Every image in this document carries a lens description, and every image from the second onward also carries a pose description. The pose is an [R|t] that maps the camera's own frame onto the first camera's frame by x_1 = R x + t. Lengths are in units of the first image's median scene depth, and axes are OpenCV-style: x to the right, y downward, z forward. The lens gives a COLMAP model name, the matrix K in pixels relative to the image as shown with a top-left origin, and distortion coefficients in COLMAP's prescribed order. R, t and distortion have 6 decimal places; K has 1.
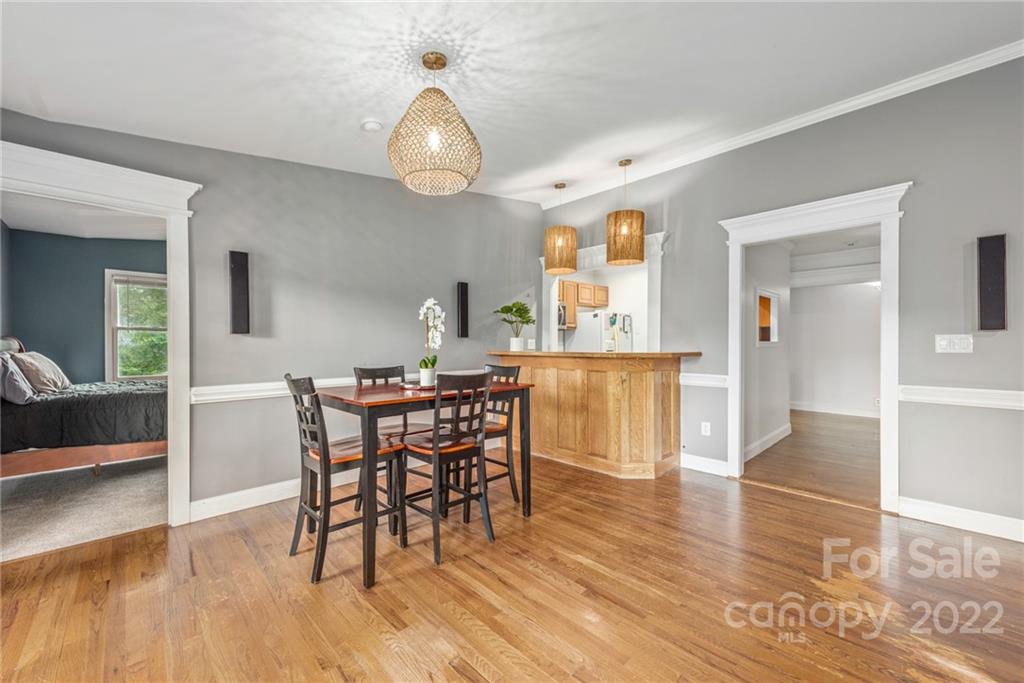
lens RADIAL K [[399.9, 0, 512.4], [0, 399.9, 346.9], [0, 0, 1]] dist [0.002351, 0.001079]
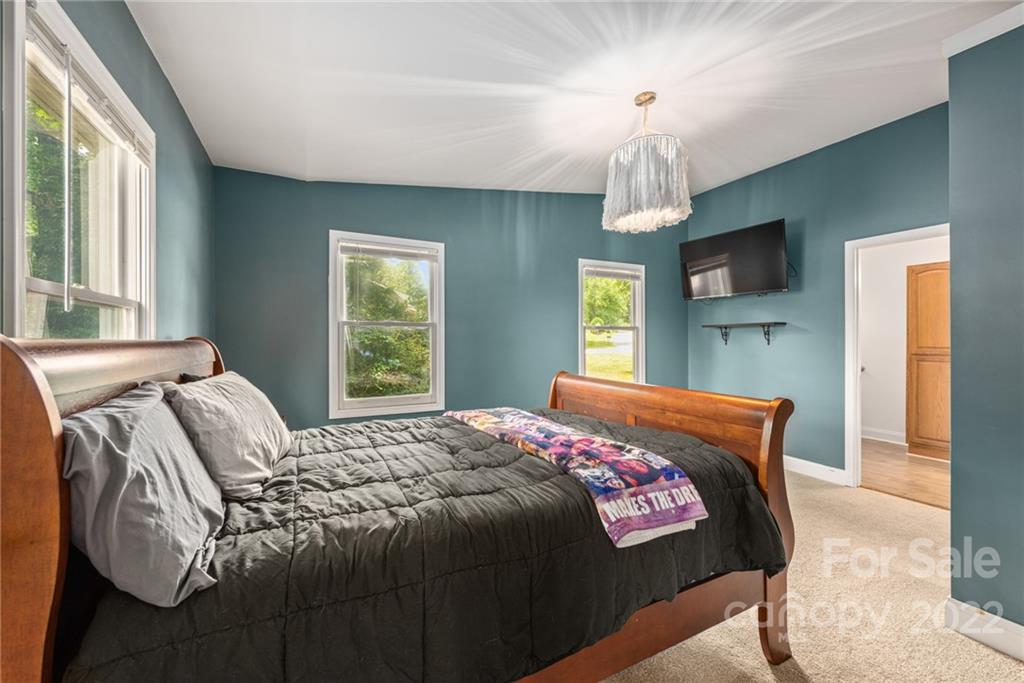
lens RADIAL K [[399.9, 0, 513.9], [0, 399.9, 344.4], [0, 0, 1]] dist [0.002351, 0.001079]
pose [[0.956696, 0.002687, -0.291078, -0.729247], [-0.004649, 0.999971, -0.006048, -0.017702], [0.291053, 0.007139, 0.956680, 0.639067]]
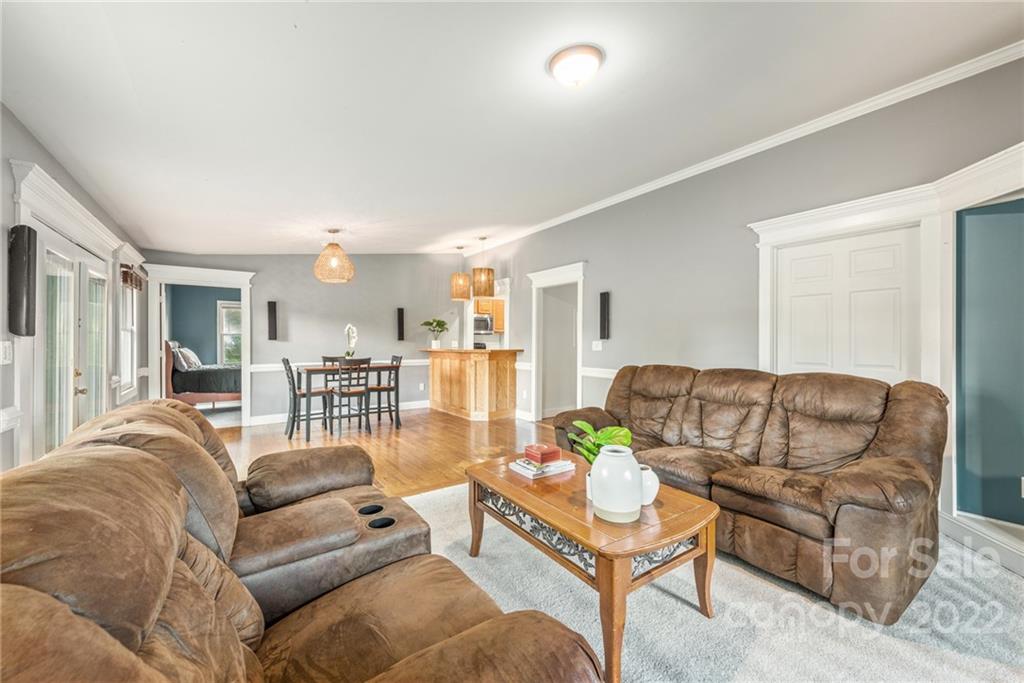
lens RADIAL K [[399.9, 0, 519.4], [0, 399.9, 343.0], [0, 0, 1]] dist [0.002351, 0.001079]
pose [[0.988806, 0.001489, -0.149200, 0.714078], [-0.002167, 0.999988, -0.004382, -0.007555], [0.149192, 0.004656, 0.988797, -0.691130]]
